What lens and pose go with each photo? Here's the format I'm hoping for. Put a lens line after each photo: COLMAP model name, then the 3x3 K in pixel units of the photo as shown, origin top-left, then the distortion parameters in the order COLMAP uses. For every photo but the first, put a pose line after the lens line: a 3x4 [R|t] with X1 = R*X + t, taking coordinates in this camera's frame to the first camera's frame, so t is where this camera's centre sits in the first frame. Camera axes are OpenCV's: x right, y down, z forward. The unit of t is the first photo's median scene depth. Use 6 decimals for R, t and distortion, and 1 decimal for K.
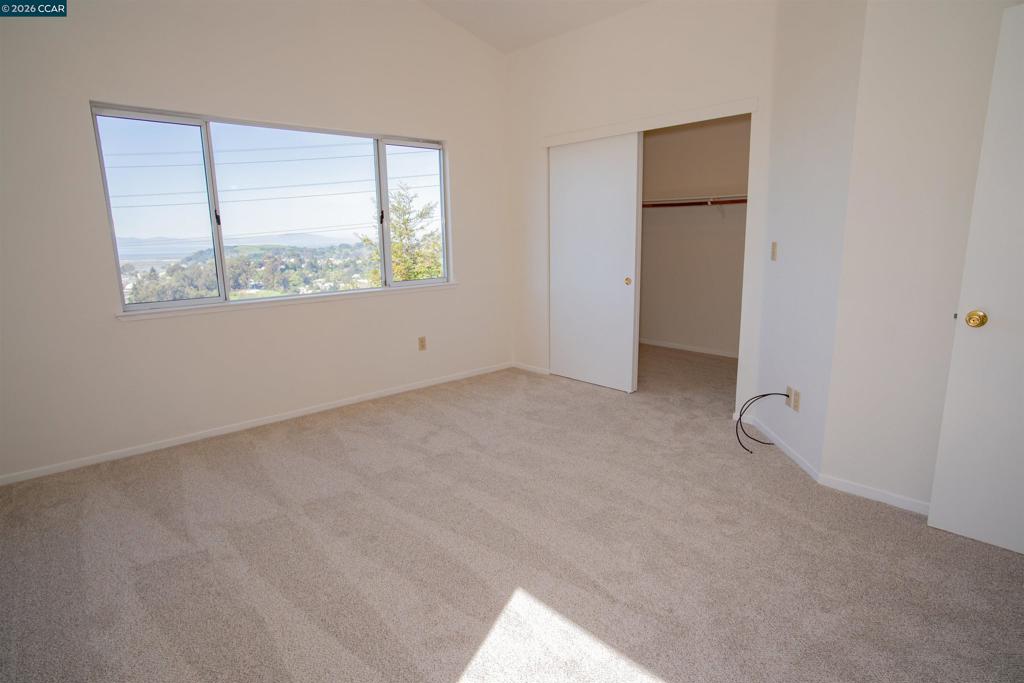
lens RADIAL K [[554.6, 0, 522.9], [0, 554.6, 333.9], [0, 0, 1]] dist [-0.039098, 0.009631]
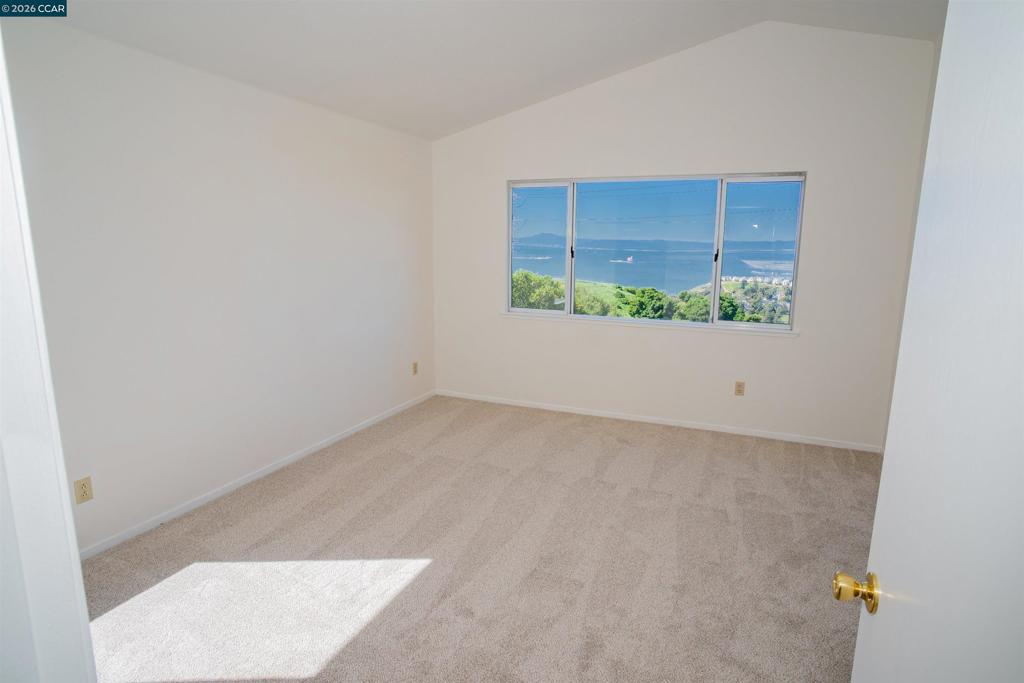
lens RADIAL K [[554.6, 0, 519.3], [0, 554.6, 345.7], [0, 0, 1]] dist [-0.039098, 0.009631]
pose [[0.411961, 0.194693, -0.890159, 0.662355], [-0.179557, 0.975097, 0.130172, -0.148382], [0.893335, 0.106208, 0.436660, 0.321547]]
